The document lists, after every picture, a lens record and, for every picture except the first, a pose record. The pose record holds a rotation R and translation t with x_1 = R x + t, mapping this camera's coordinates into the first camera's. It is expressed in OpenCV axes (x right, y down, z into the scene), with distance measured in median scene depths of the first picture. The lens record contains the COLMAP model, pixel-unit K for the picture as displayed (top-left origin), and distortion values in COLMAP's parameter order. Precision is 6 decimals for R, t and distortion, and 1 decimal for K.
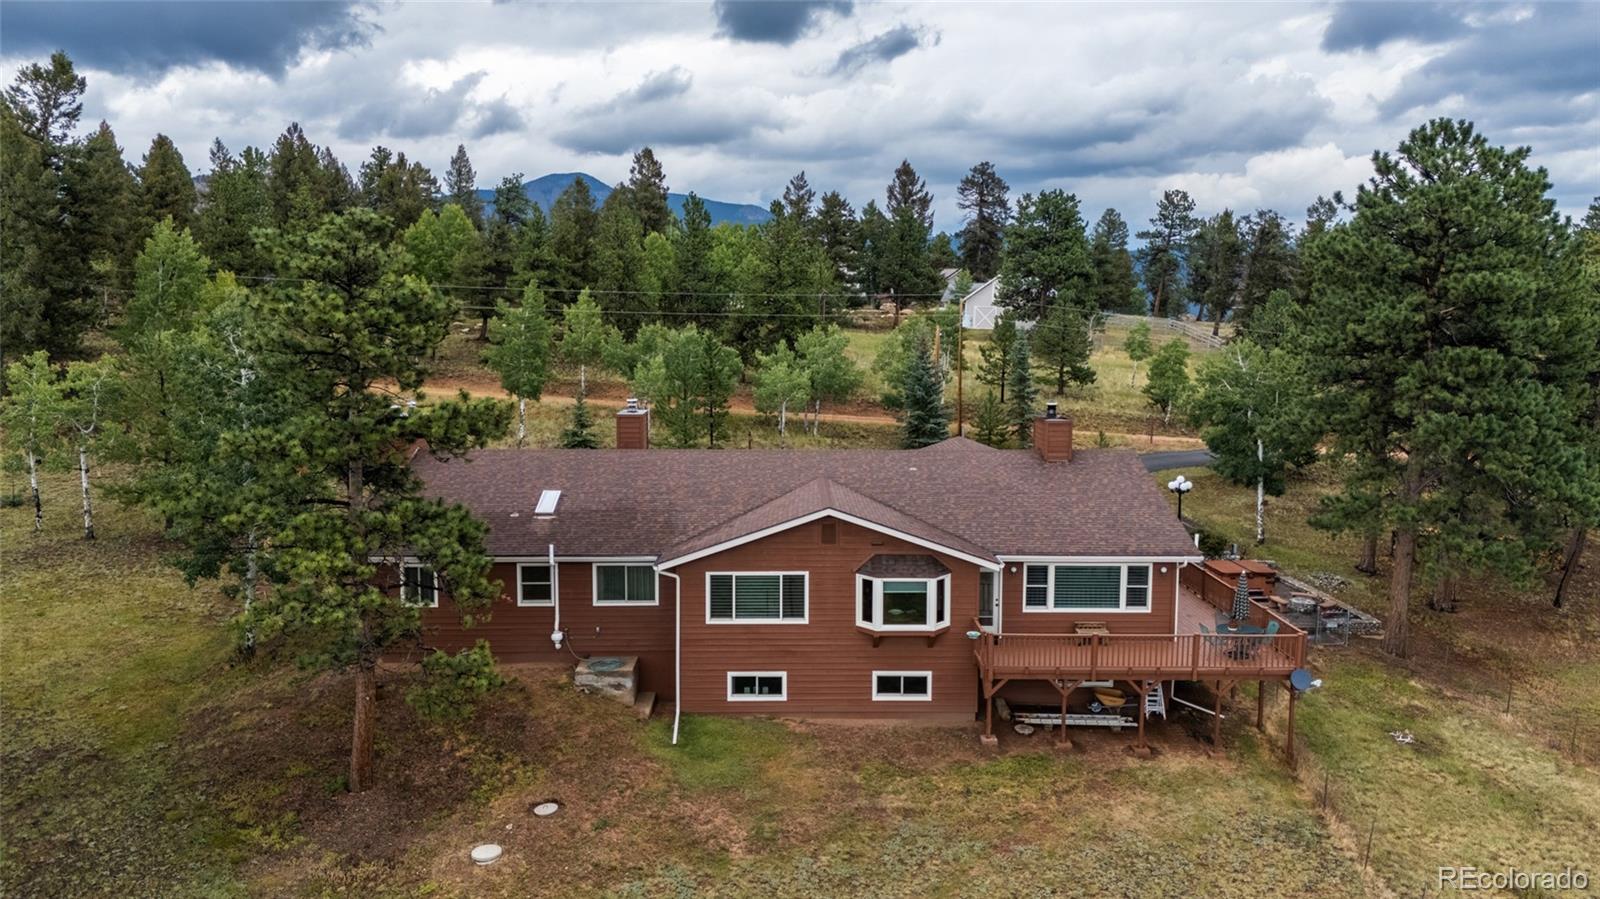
lens RADIAL K [[1100.5, 0, 800.0], [0, 1100.5, 449.5], [0, 0, 1]] dist [0.107547, -0.108275]
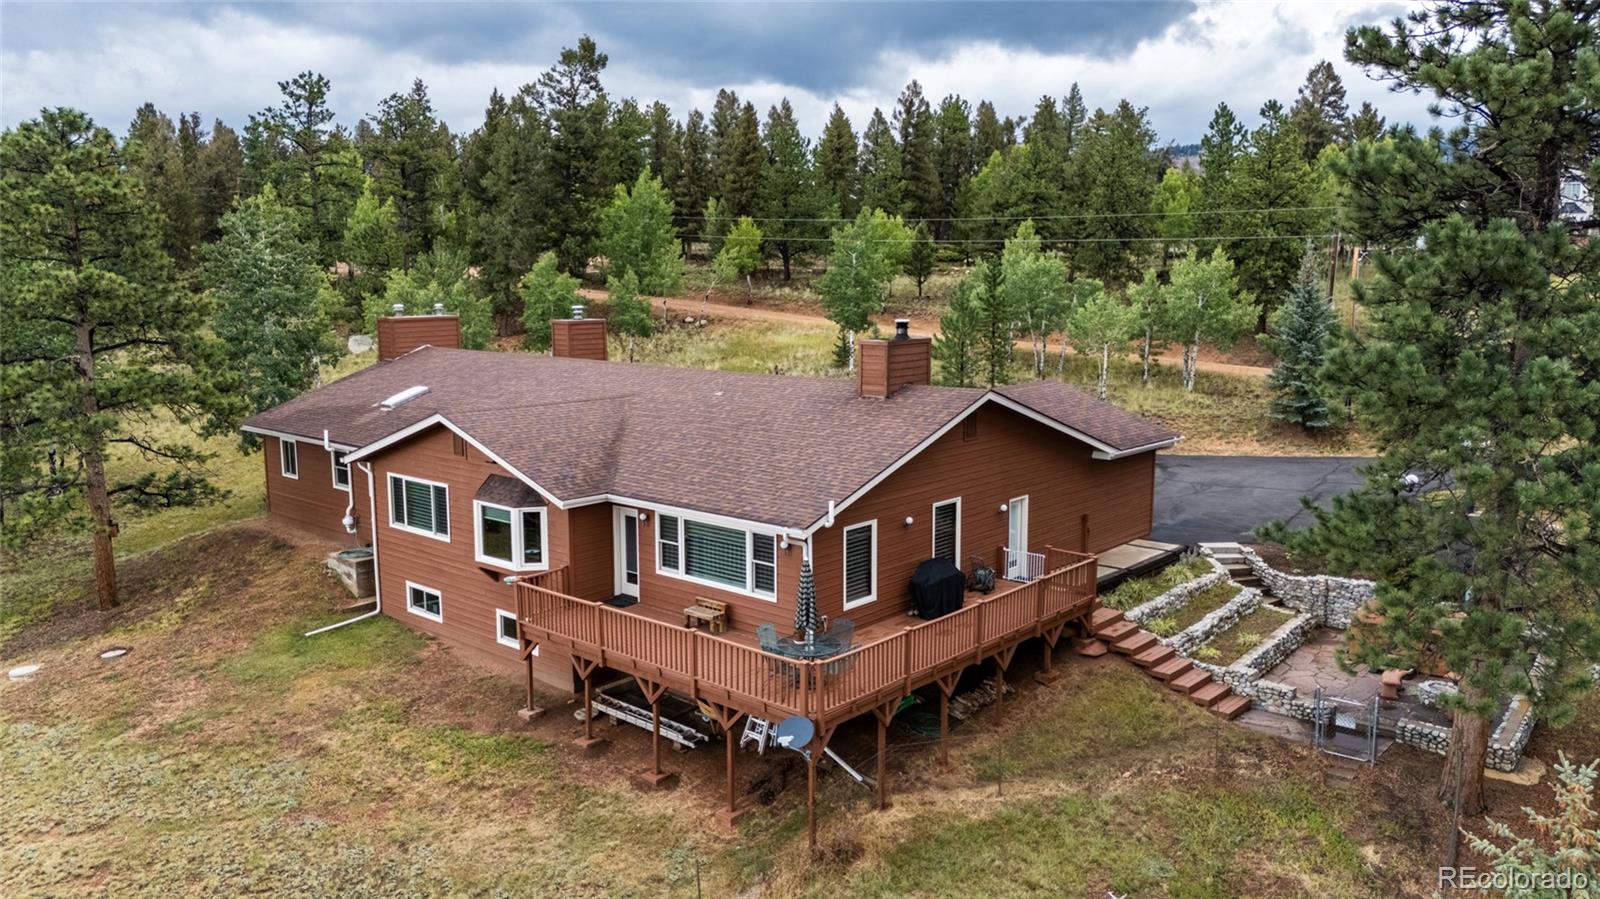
lens RADIAL K [[1115.7, 0, 800.0], [0, 1115.7, 449.5], [0, 0, 1]] dist [0.041050, -0.003662]
pose [[0.751748, 0.094646, -0.652623, 0.810188], [-0.073696, 0.995505, 0.059482, 0.008212], [0.655320, 0.003380, 0.755344, 0.502250]]
